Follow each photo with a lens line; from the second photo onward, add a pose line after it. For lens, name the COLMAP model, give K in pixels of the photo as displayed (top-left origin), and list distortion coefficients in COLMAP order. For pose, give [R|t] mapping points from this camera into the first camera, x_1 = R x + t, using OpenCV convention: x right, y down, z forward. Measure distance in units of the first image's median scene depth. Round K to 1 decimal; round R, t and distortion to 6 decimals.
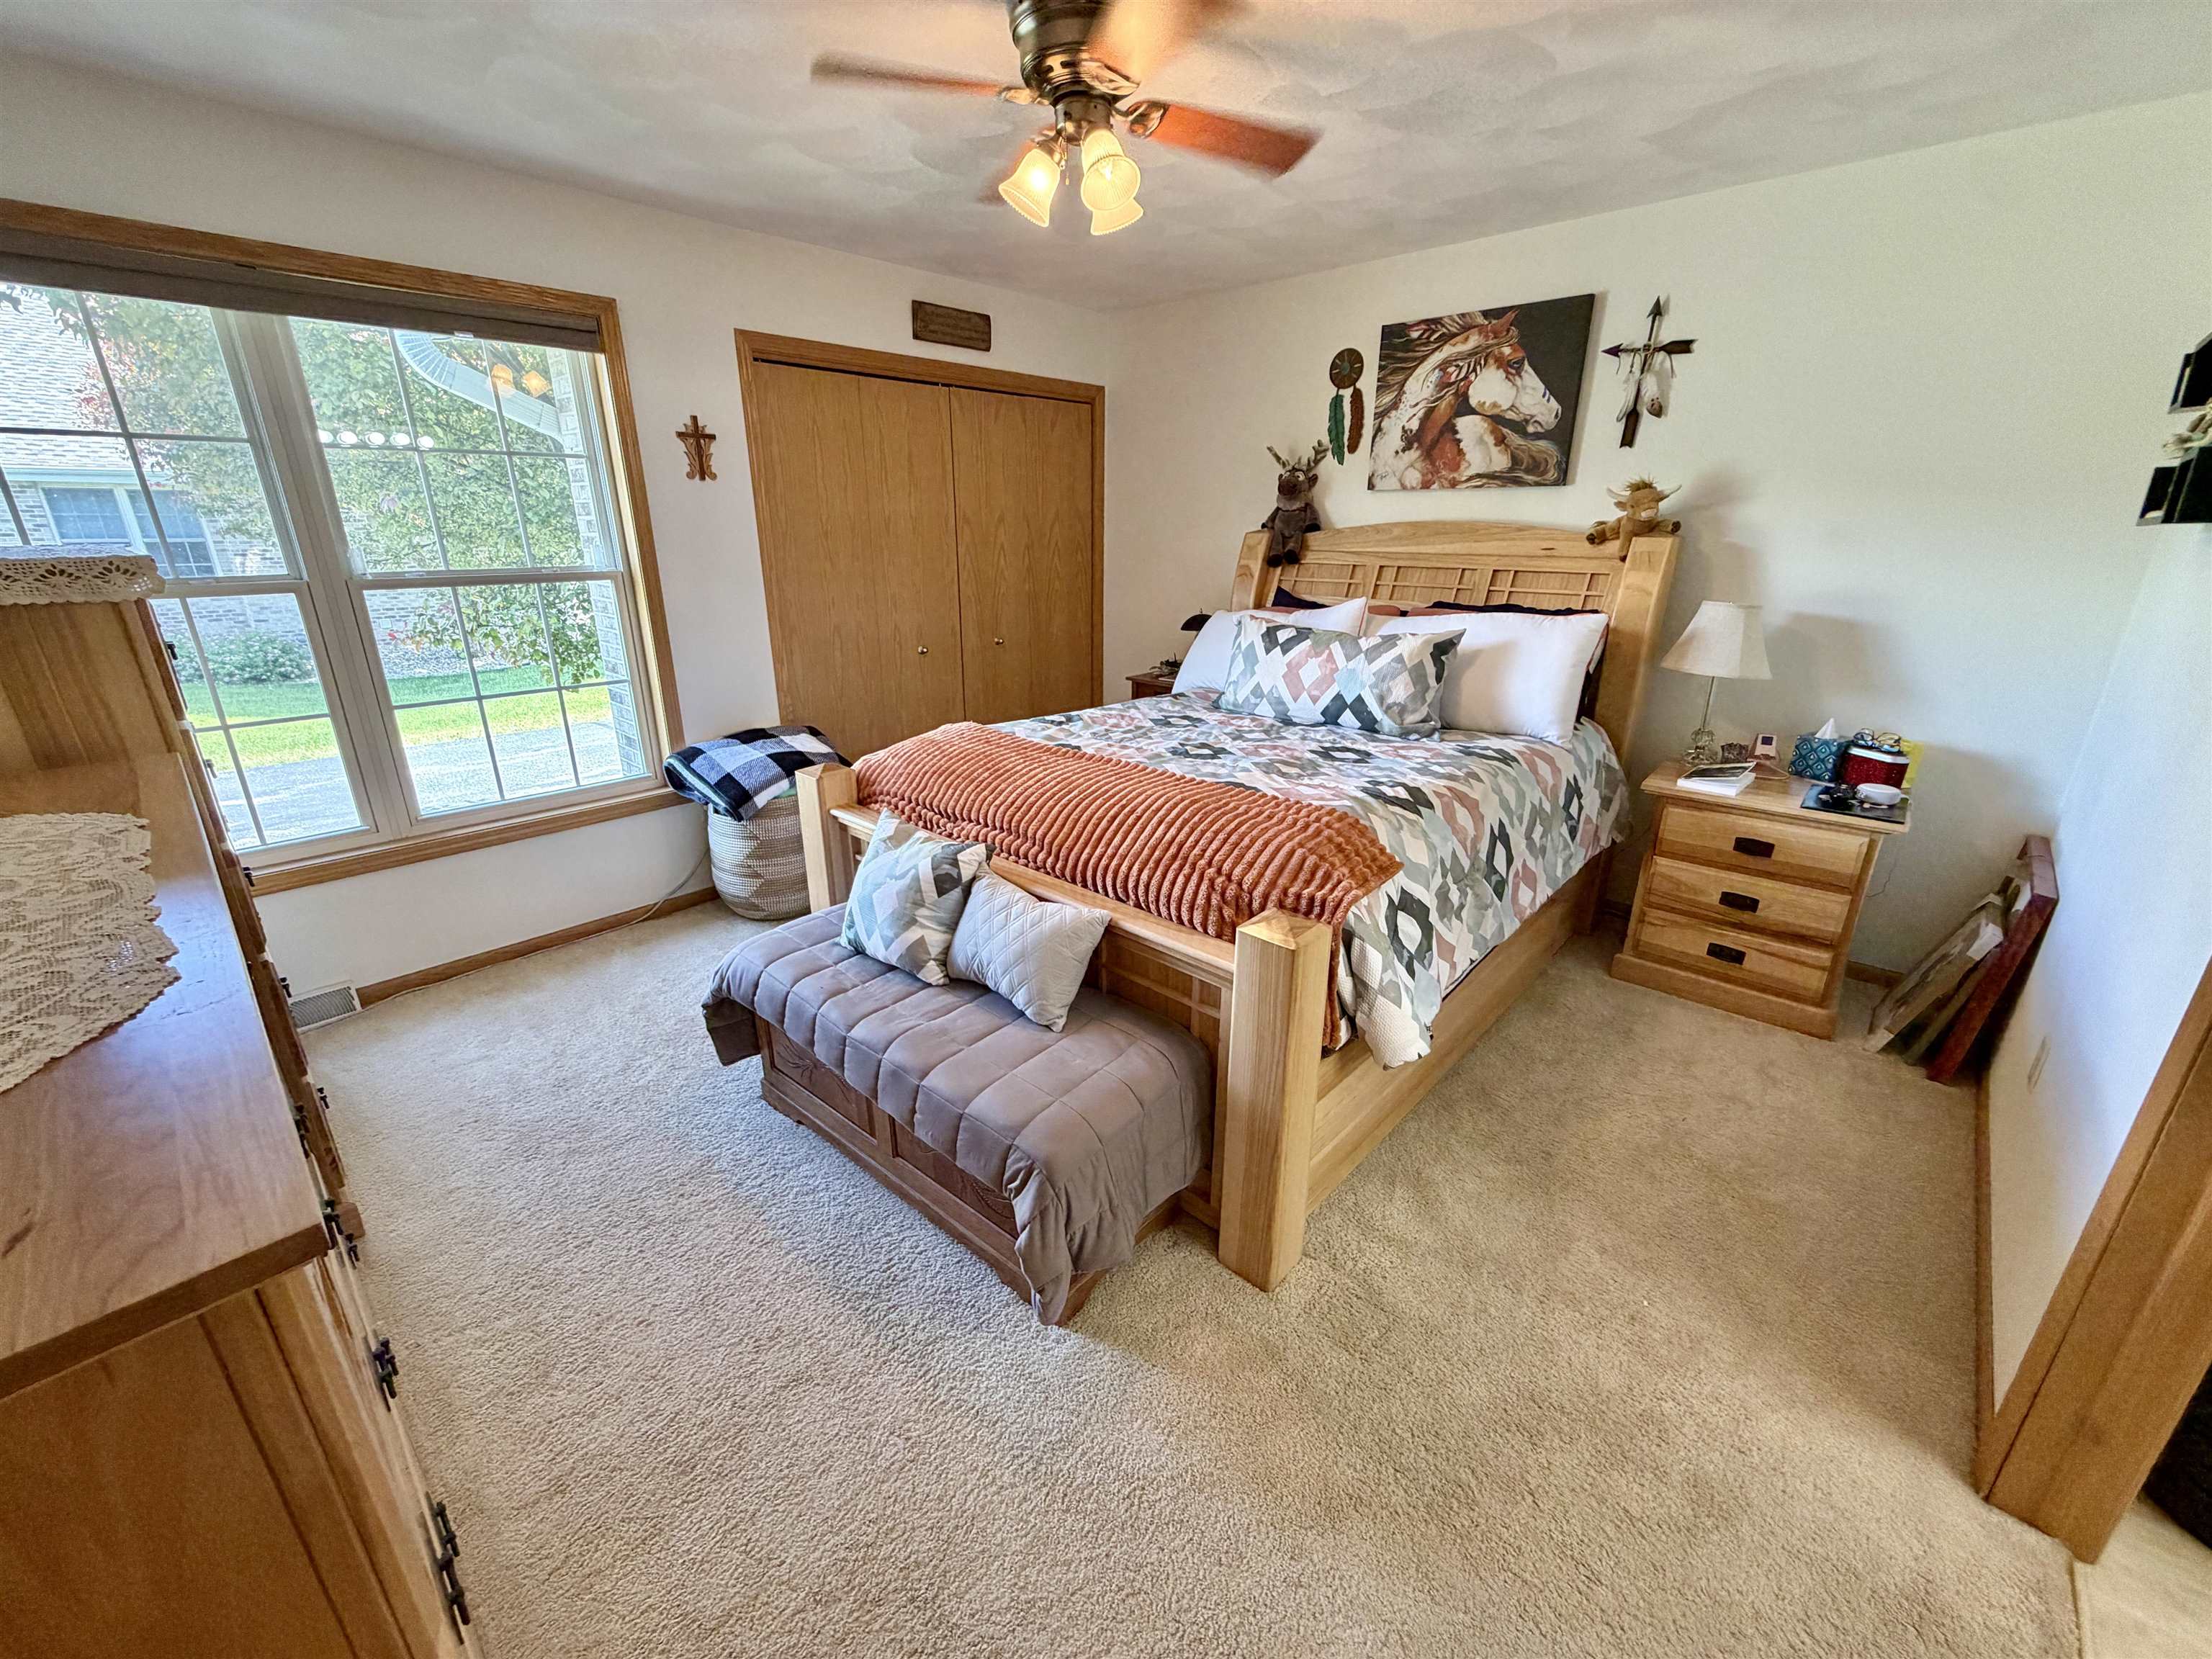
lens RADIAL K [[884.0, 0, 1093.5], [0, 884.0, 828.5], [0, 0, 1]] dist [-0.001498, 0.000004]
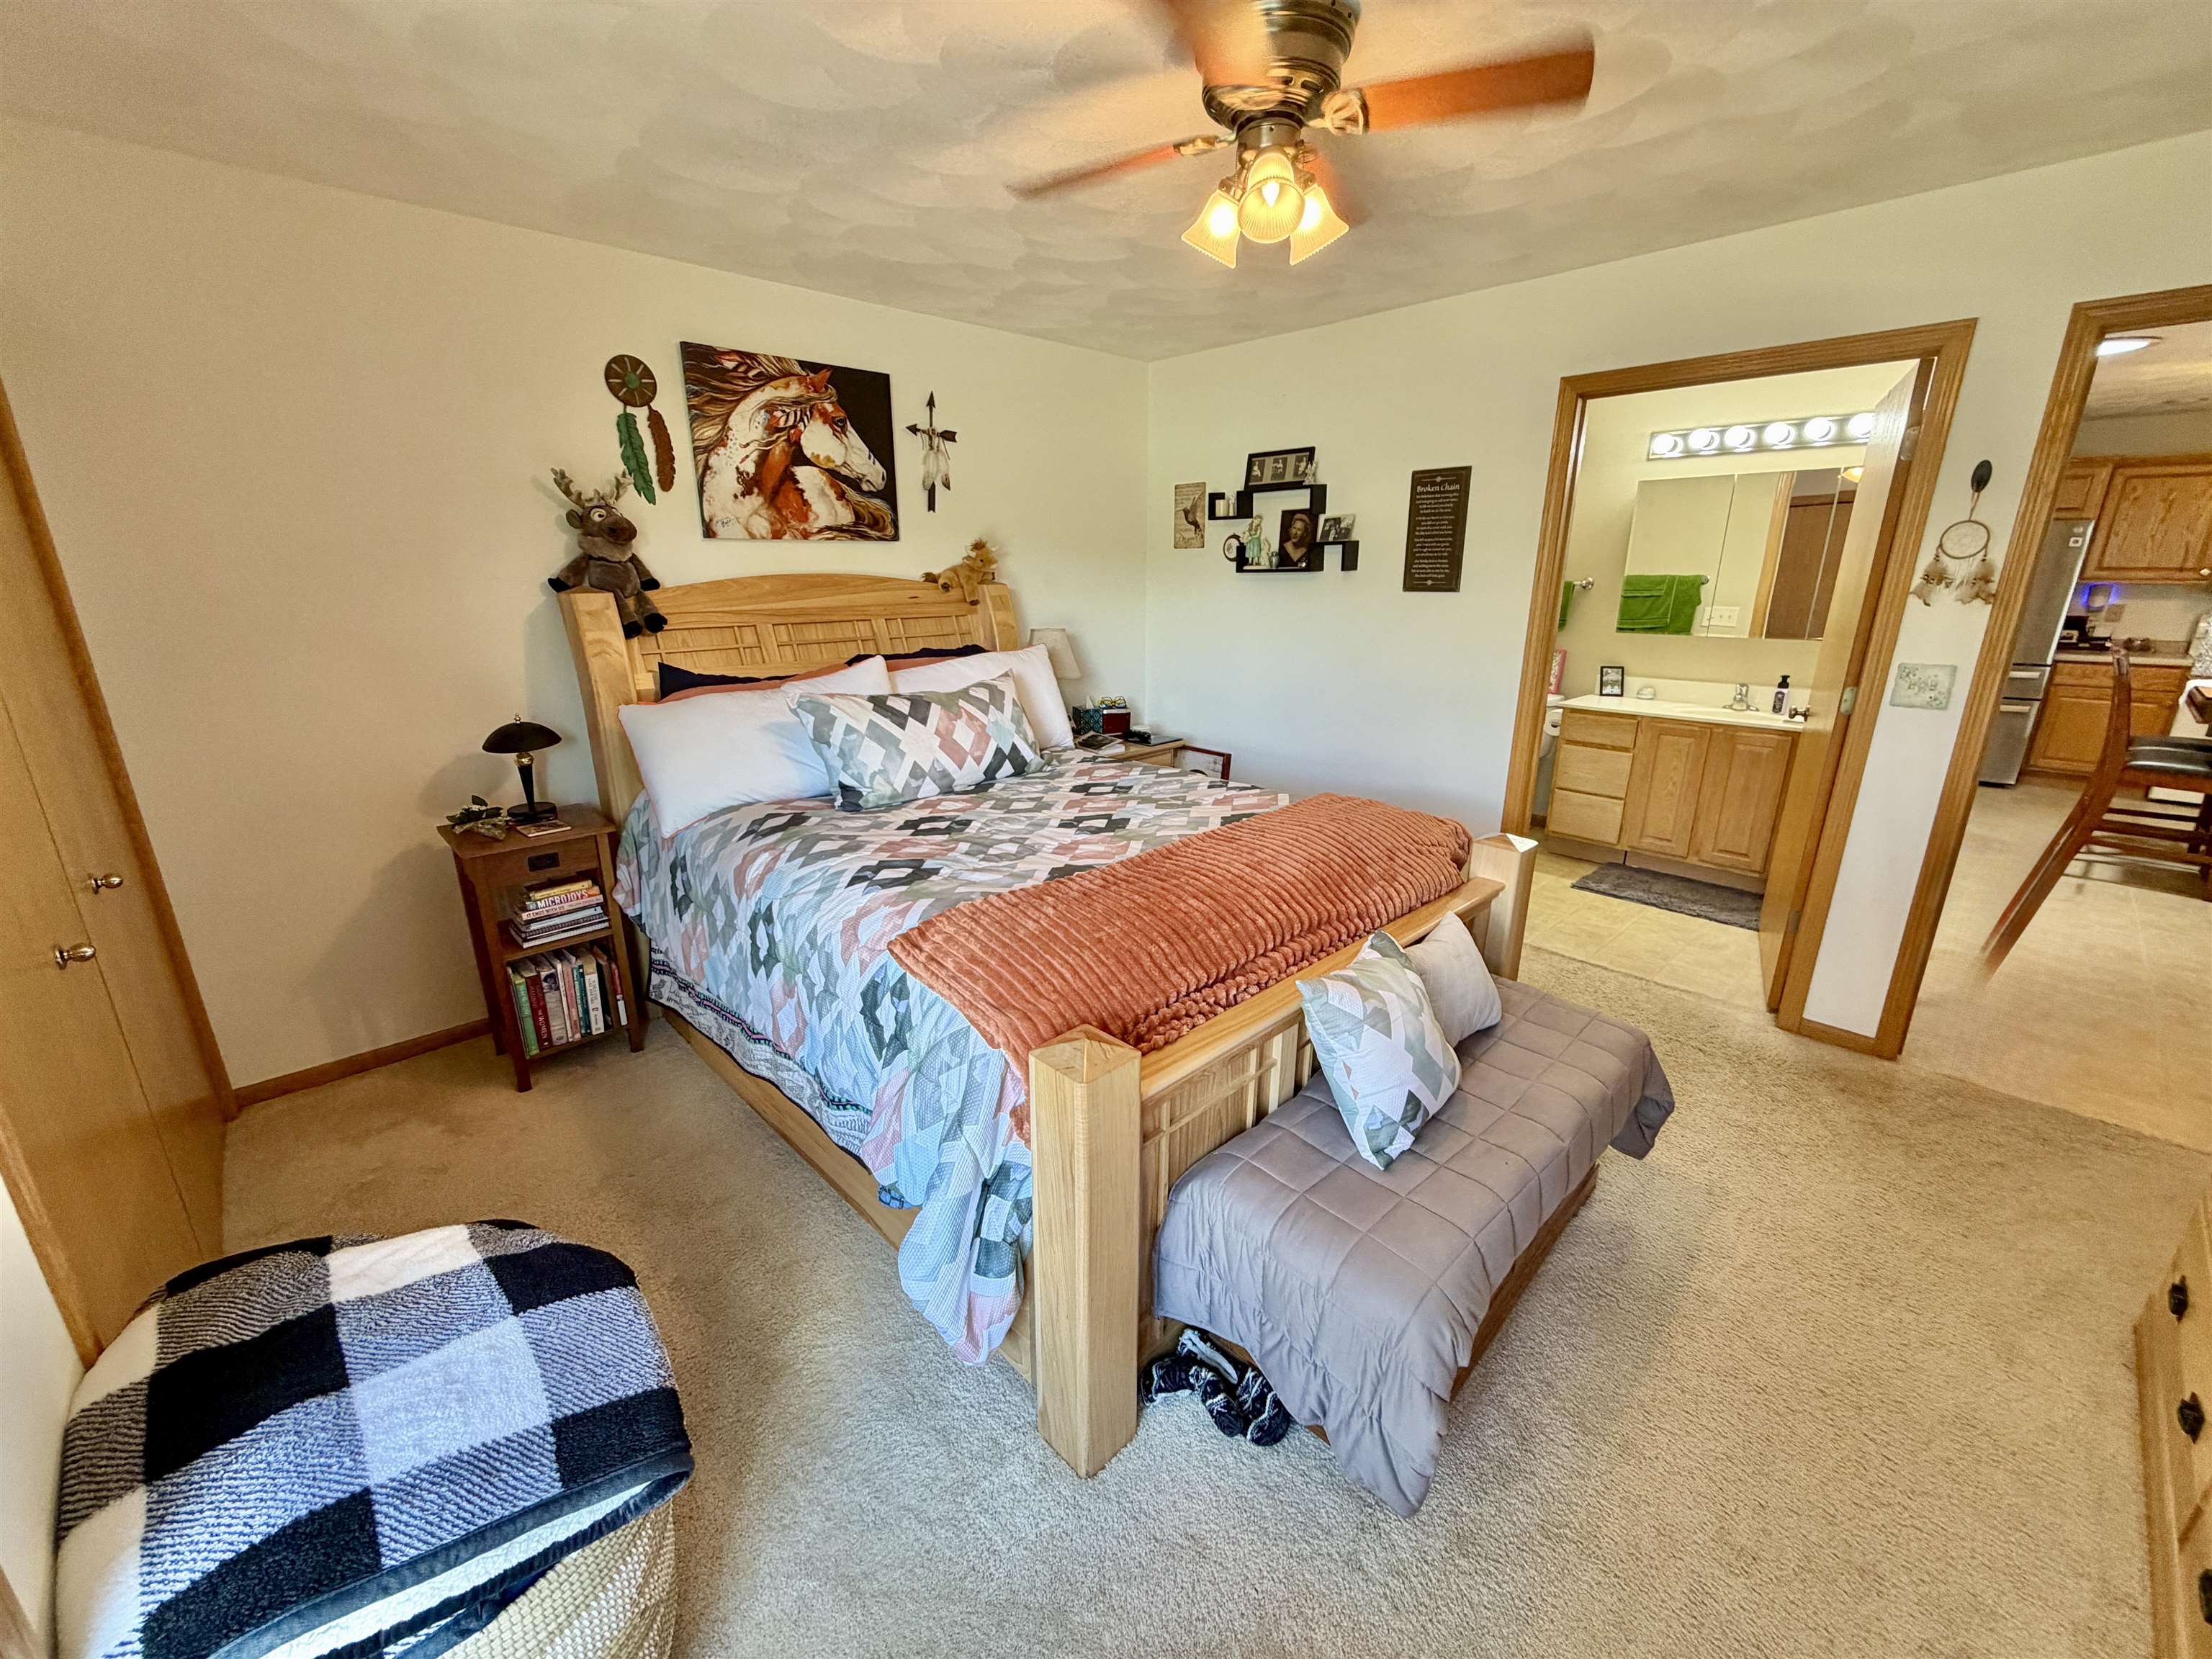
lens RADIAL K [[884.0, 0, 1105.1], [0, 884.0, 833.4], [0, 0, 1]] dist [-0.001498, 0.000004]
pose [[0.059557, -0.294140, 0.953905, -0.608777], [0.327129, 0.908582, 0.259740, -0.250354], [-0.943101, 0.296581, 0.150334, 0.676752]]
